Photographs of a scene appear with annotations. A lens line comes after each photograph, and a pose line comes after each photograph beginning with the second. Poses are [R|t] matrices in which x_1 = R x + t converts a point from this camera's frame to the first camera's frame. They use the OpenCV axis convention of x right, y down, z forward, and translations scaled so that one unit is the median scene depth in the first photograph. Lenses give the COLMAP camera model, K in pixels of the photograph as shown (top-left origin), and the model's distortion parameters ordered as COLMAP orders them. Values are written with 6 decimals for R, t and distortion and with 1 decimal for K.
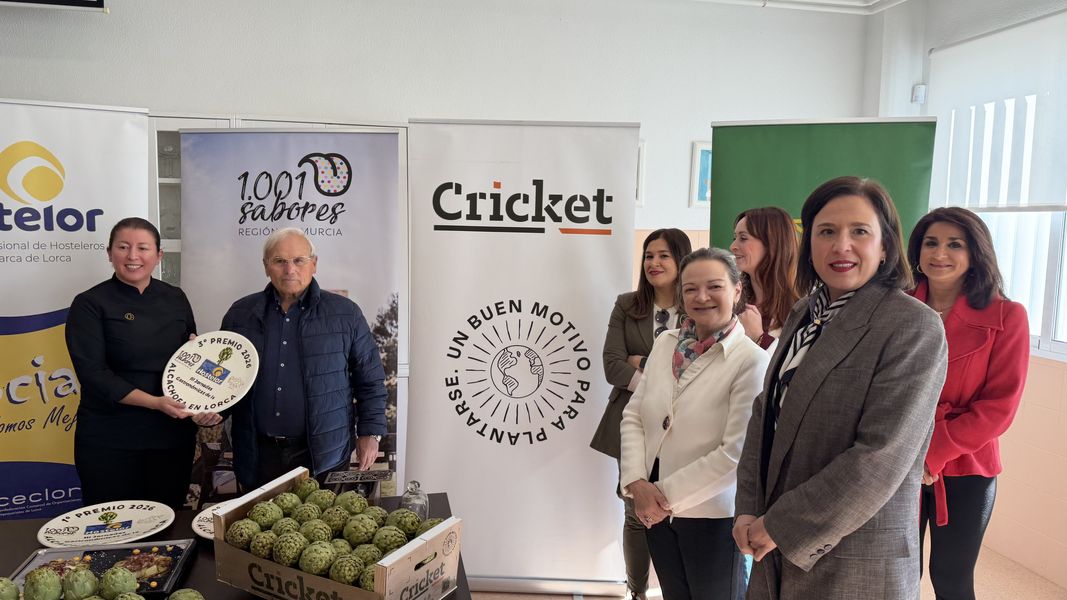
lens RADIAL K [[751.1, 0, 535.6], [0, 751.1, 298.8], [0, 0, 1]] dist [0.151590, -0.216804]
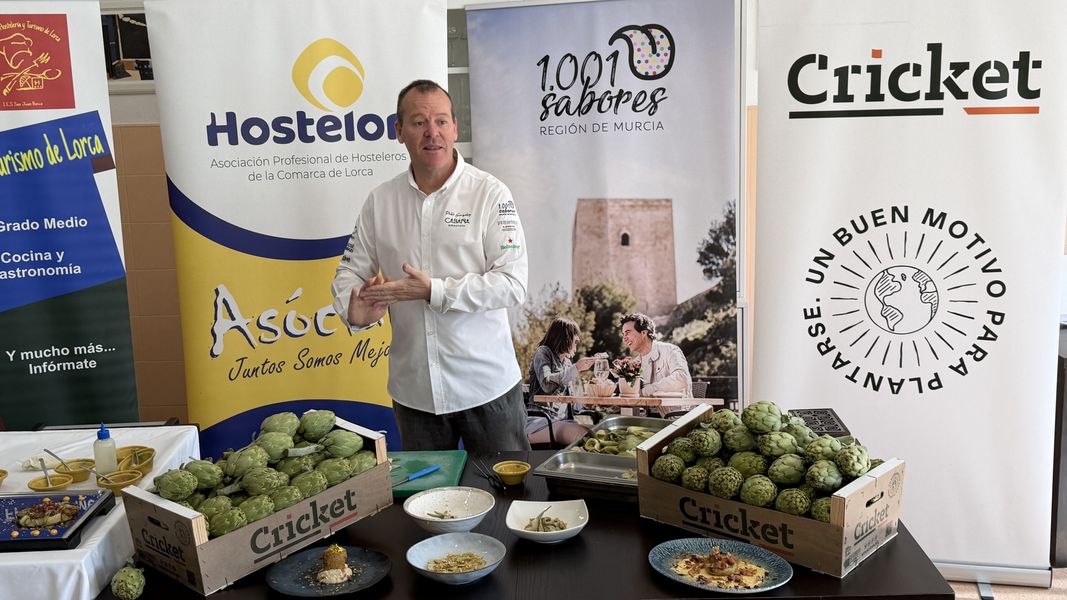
lens RADIAL K [[1167.5, 0, 533.7], [0, 1167.5, 304.5], [0, 0, 1]] dist [0.195029, -0.463348]
pose [[0.974129, -0.004407, -0.225949, -0.116756], [0.026457, 0.995159, 0.094652, -0.022505], [0.224438, -0.098181, 0.969530, -0.251939]]
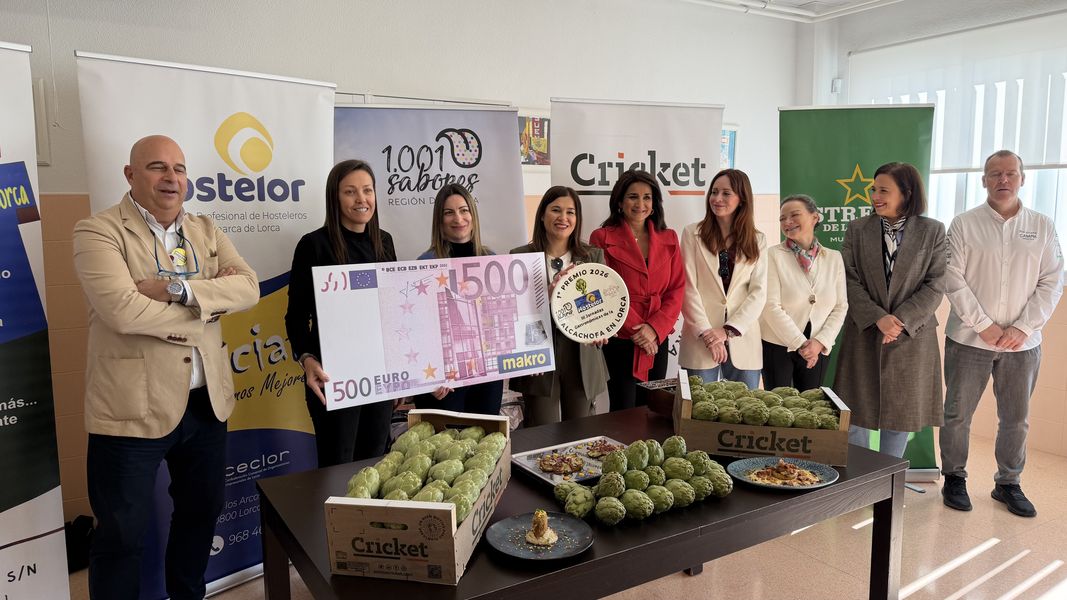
lens RADIAL K [[750.9, 0, 539.3], [0, 750.9, 298.8], [0, 0, 1]] dist [0.141010, -0.197378]
pose [[0.936748, -0.068746, 0.343186, -0.591456], [0.061041, 0.997582, 0.033215, 0.026988], [-0.344640, -0.010165, 0.938680, -0.076679]]
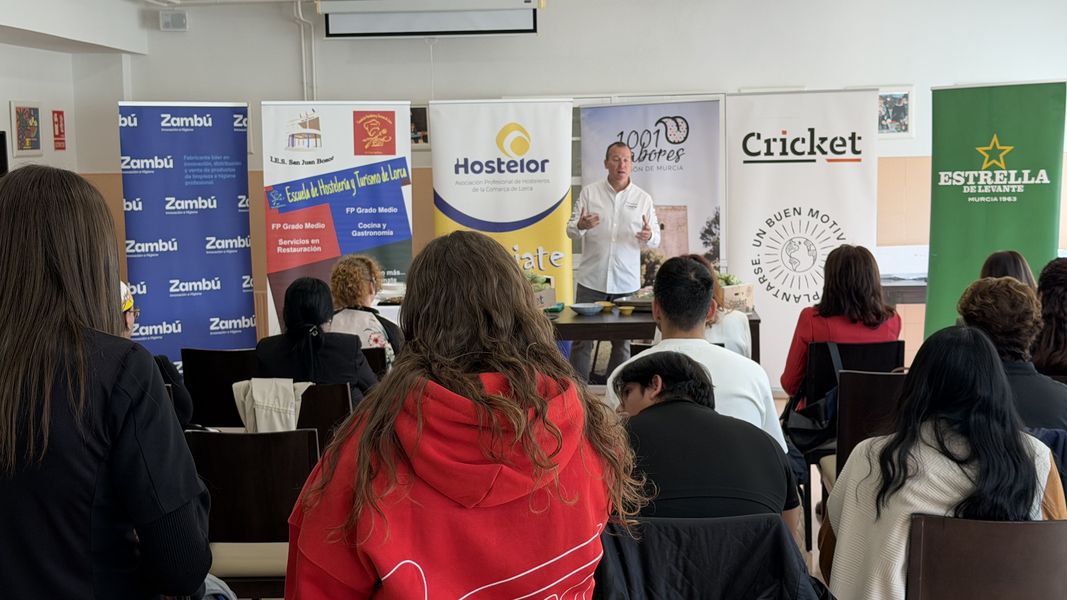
lens RADIAL K [[1516.5, 0, 533.5], [0, 1516.5, 300.0], [0, 0, 1]] dist [0.144045, 0.062681]
pose [[0.961317, -0.011601, -0.275200, 0.306026], [0.010401, 0.999929, -0.005820, 0.201220], [0.275248, 0.002732, 0.961369, -2.107449]]
